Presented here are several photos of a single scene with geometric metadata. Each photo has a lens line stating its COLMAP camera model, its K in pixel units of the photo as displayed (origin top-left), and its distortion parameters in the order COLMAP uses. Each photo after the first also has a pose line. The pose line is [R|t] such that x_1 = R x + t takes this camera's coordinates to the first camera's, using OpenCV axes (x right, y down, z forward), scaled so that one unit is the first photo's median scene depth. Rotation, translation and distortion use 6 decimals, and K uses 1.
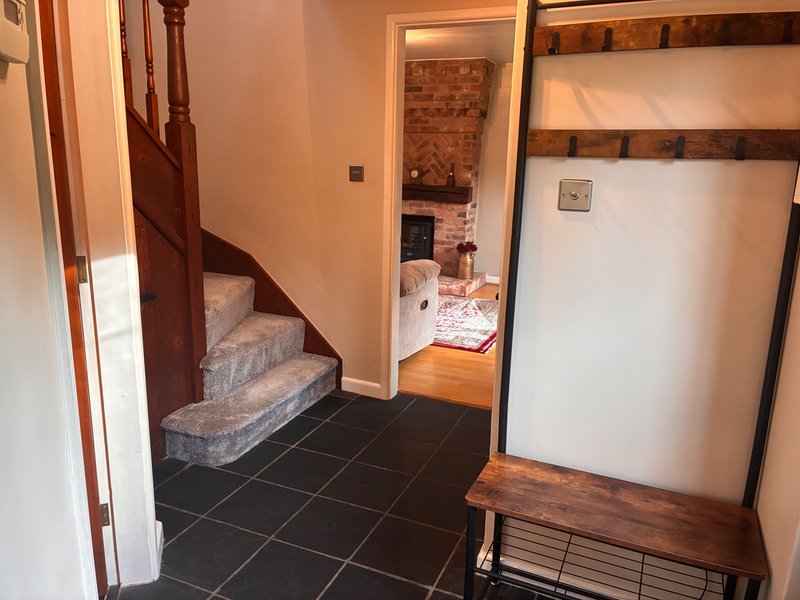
lens RADIAL K [[611.5, 0, 403.4], [0, 611.5, 298.2], [0, 0, 1]] dist [0.044443, -0.023367]
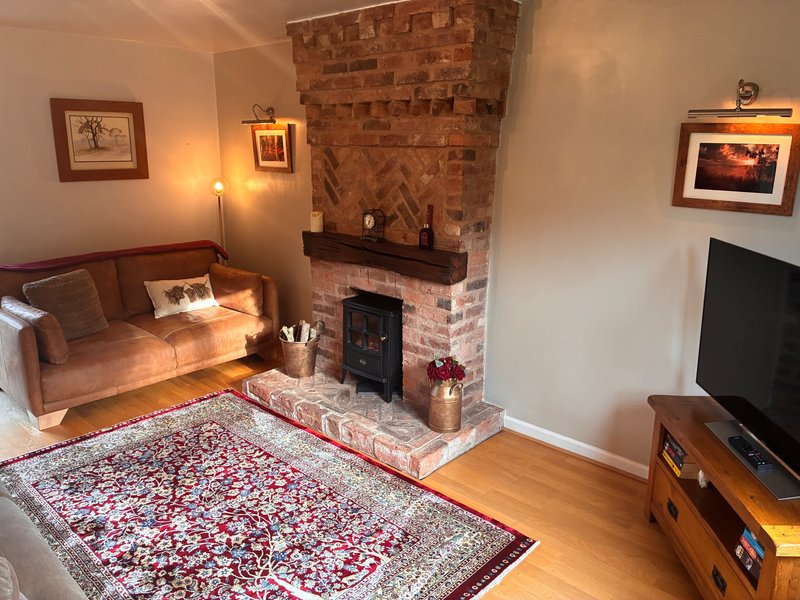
lens RADIAL K [[611.5, 0, 399.4], [0, 611.5, 299.4], [0, 0, 1]] dist [0.044443, -0.023367]
pose [[0.949363, 0.064363, -0.307519, 0.219064], [-0.060828, 0.997926, 0.021079, -0.149192], [0.308238, -0.001306, 0.951309, 0.496476]]
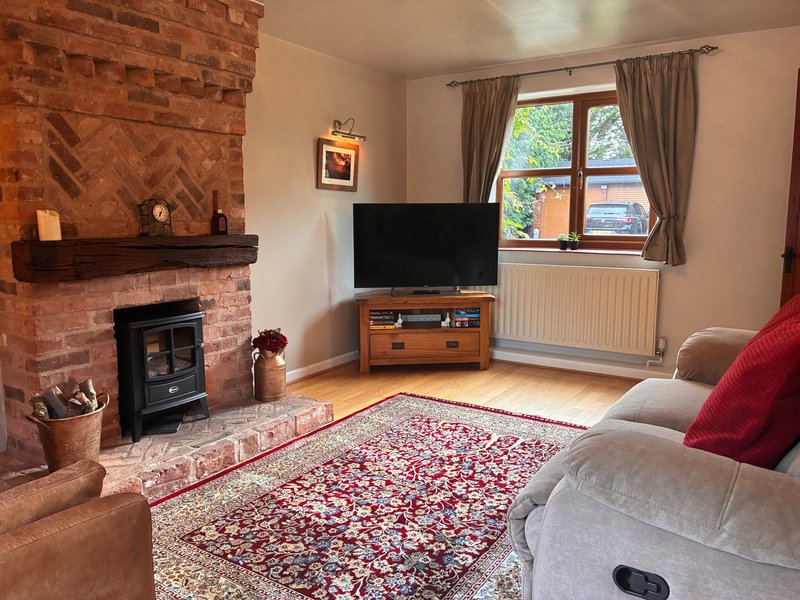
lens RADIAL K [[611.5, 0, 395.3], [0, 611.5, 299.0], [0, 0, 1]] dist [0.044443, -0.023367]
pose [[0.156642, -0.156298, 0.975210, -0.411062], [0.239473, 0.963945, 0.116028, -0.155732], [-0.958184, 0.215361, 0.188424, 0.774089]]
